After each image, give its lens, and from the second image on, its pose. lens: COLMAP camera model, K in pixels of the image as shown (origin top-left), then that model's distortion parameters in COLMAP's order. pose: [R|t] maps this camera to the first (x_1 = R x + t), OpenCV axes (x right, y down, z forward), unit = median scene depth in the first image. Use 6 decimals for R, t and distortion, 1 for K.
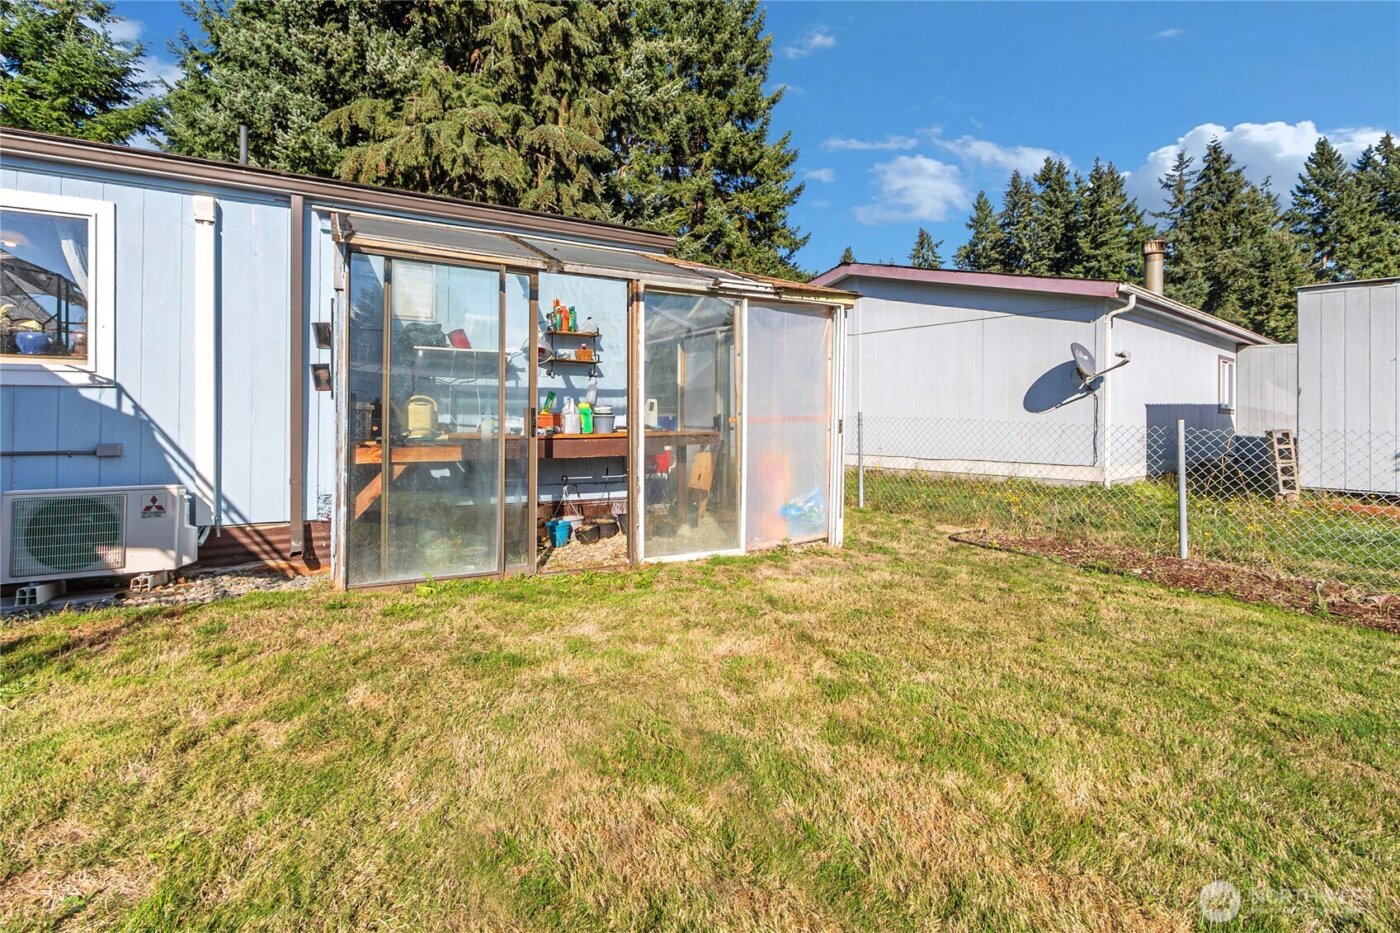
lens RADIAL K [[655.1, 0, 703.4], [0, 655.1, 436.2], [0, 0, 1]] dist [0.002419, -0.000808]
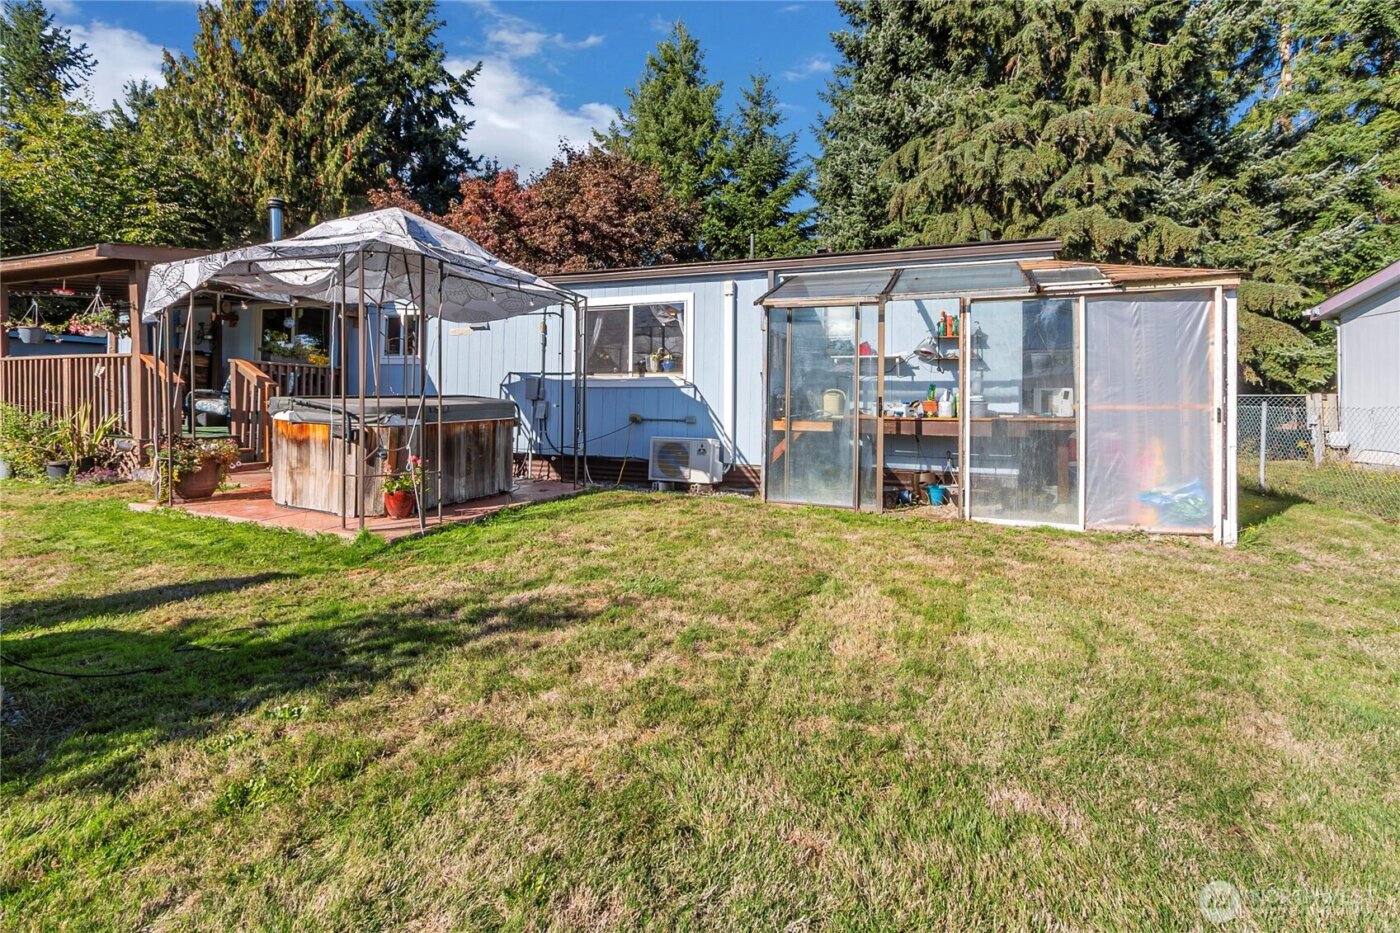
lens RADIAL K [[655.1, 0, 703.4], [0, 655.1, 436.2], [0, 0, 1]] dist [0.002419, -0.000808]
pose [[0.648236, 0.041269, -0.760320, 0.489831], [-0.029624, 0.999141, 0.028975, 0.010851], [0.760863, 0.003741, 0.648902, -0.189341]]
